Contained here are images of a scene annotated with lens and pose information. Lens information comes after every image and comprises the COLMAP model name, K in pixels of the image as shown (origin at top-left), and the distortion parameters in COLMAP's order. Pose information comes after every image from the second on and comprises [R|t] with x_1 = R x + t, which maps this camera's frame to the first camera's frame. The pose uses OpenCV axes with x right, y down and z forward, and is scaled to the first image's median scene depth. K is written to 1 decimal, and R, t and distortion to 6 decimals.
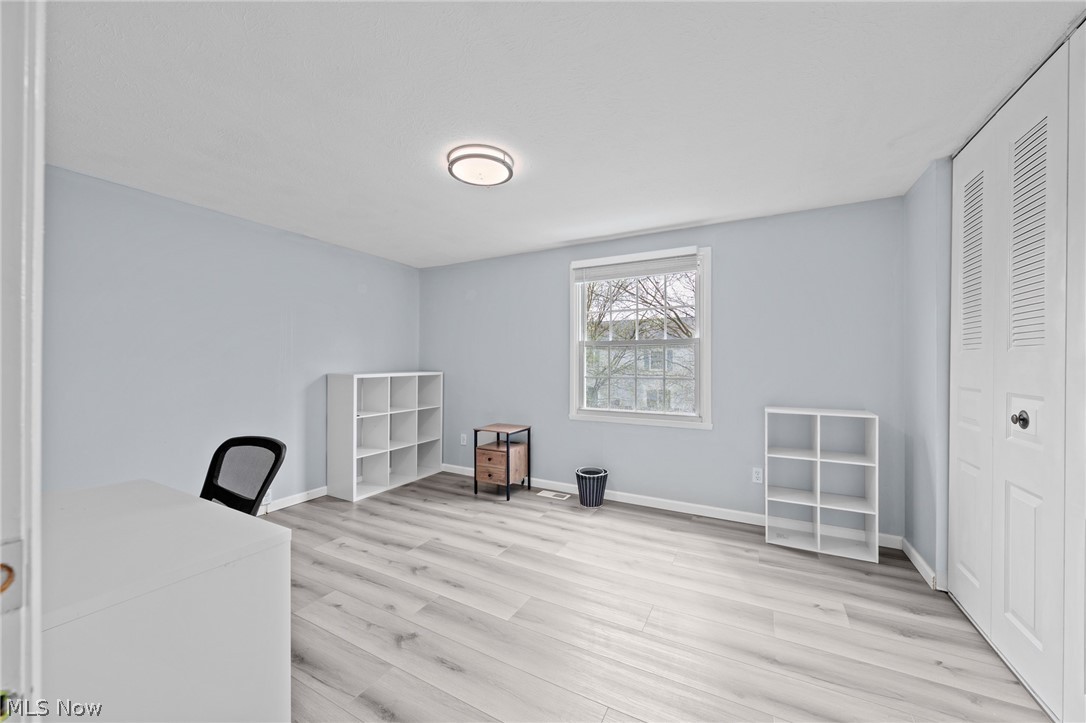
lens RADIAL K [[391.1, 0, 541.6], [0, 391.1, 360.3], [0, 0, 1]] dist [-0.002034, 0.000559]
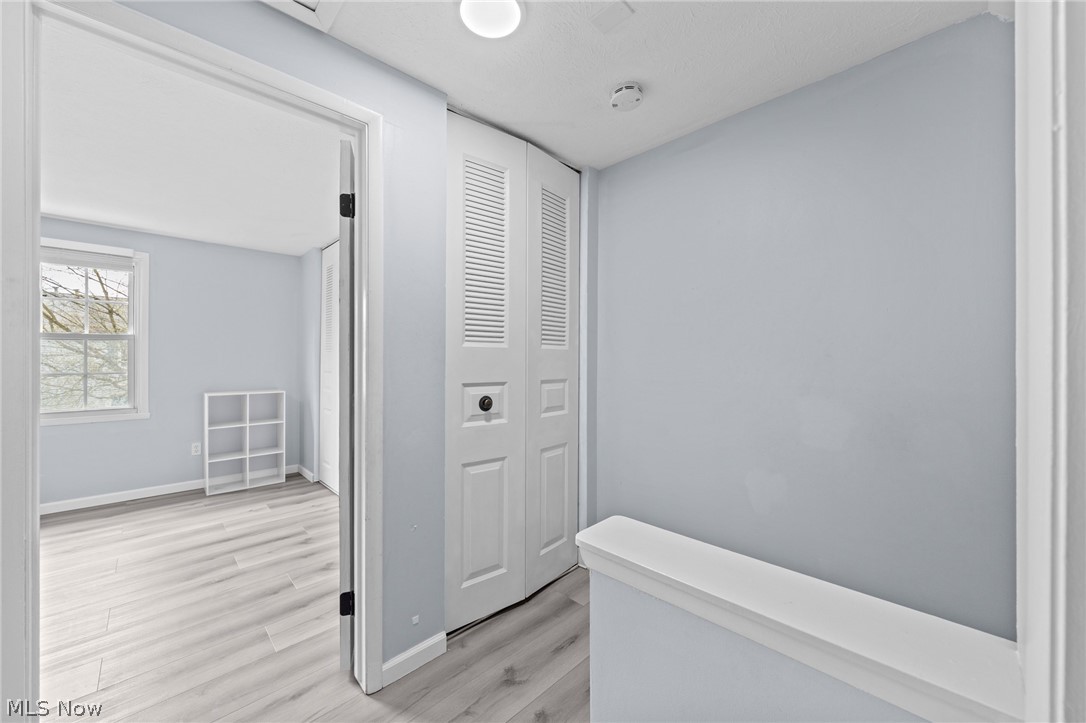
lens RADIAL K [[419.0, 0, 561.9], [0, 419.0, 361.4], [0, 0, 1]] dist [0.000157, 0.000161]
pose [[0.266282, -0.005277, 0.963881, -0.468449], [-0.008971, 0.999928, 0.007952, -0.004217], [-0.963854, -0.010764, 0.266215, -0.523831]]
